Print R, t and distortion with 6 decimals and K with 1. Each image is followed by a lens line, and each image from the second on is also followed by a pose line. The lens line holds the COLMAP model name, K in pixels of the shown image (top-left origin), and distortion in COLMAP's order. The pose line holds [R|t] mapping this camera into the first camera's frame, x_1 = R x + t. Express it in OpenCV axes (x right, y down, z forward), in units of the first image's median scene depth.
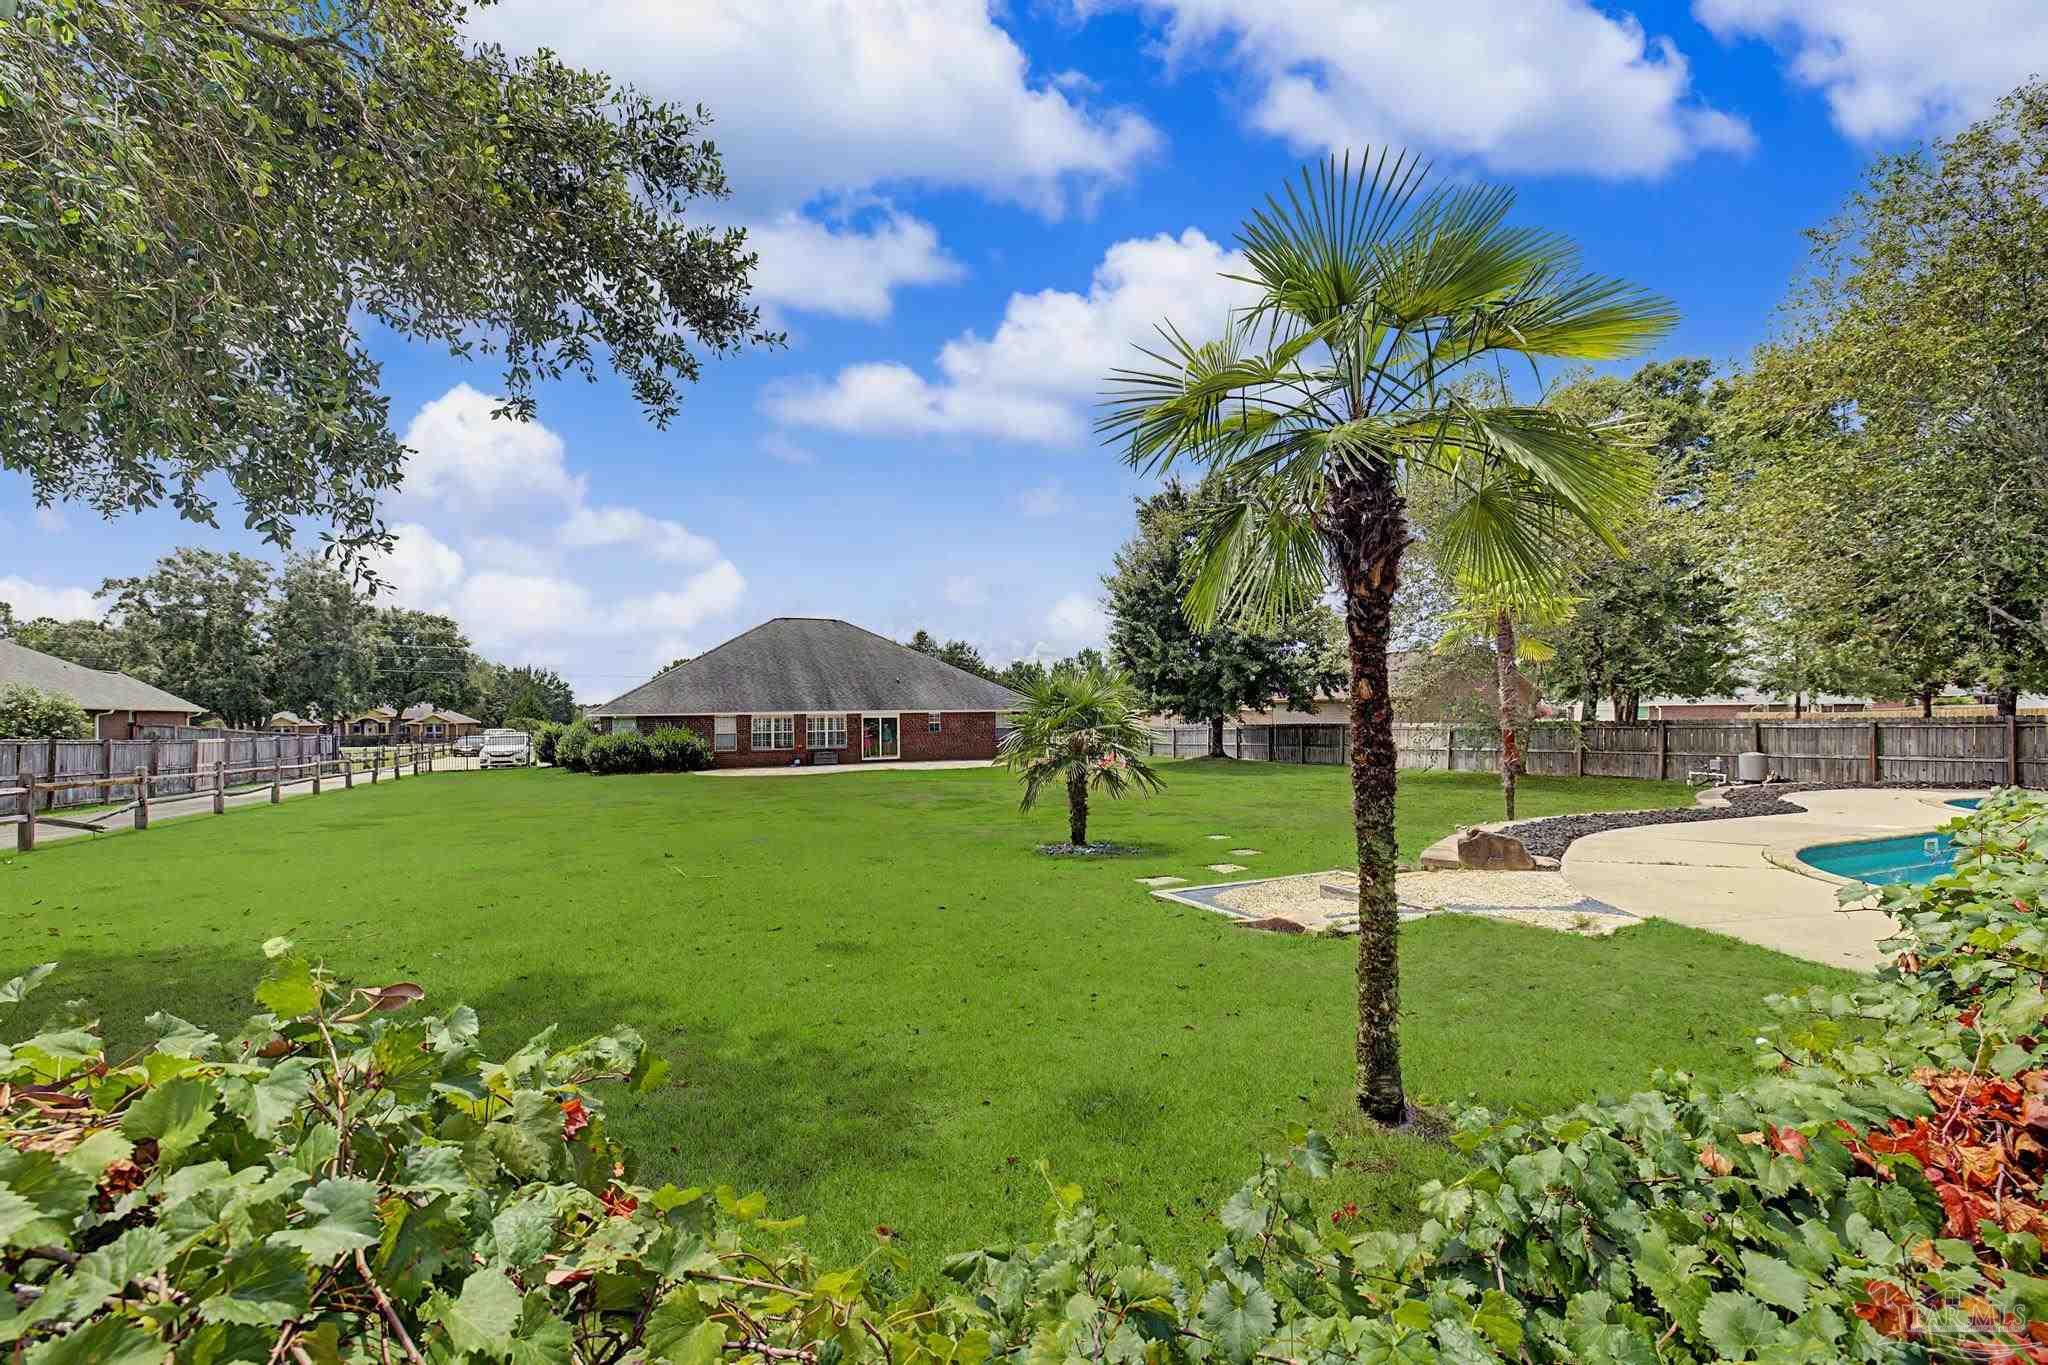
lens RADIAL K [[894.9, 0, 1021.2], [0, 894.9, 700.5], [0, 0, 1]] dist [0.008941, -0.000262]
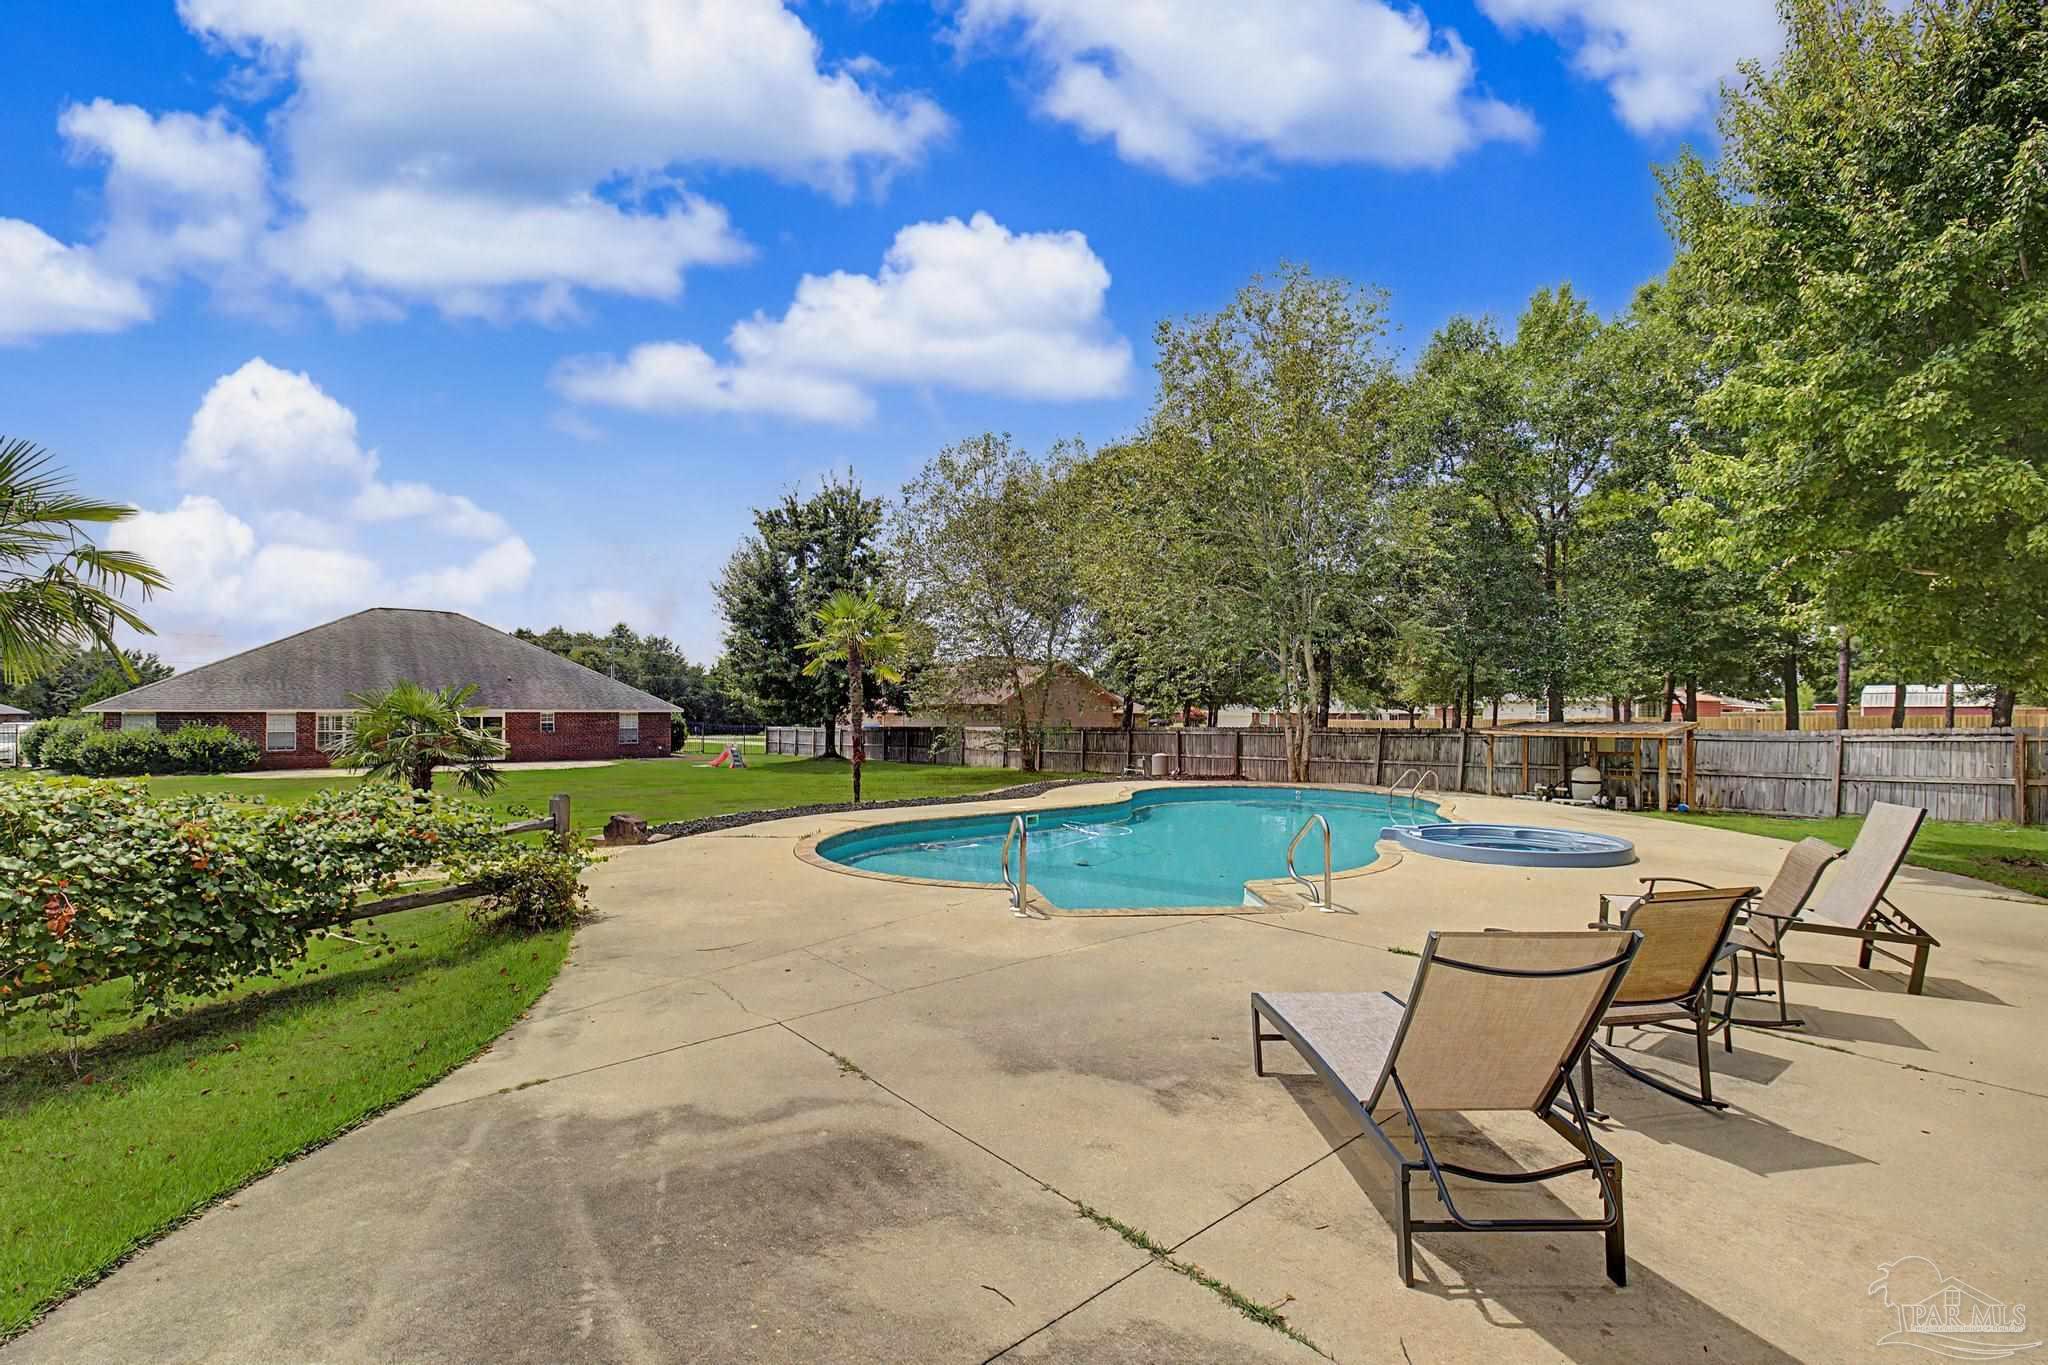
lens RADIAL K [[894.9, 0, 1033.8], [0, 894.9, 707.8], [0, 0, 1]] dist [0.008941, -0.000262]
pose [[0.963092, 0.014700, 0.268772, 0.164227], [-0.017392, 0.999820, 0.007635, -0.008595], [-0.268611, -0.012028, 0.963174, -0.100994]]
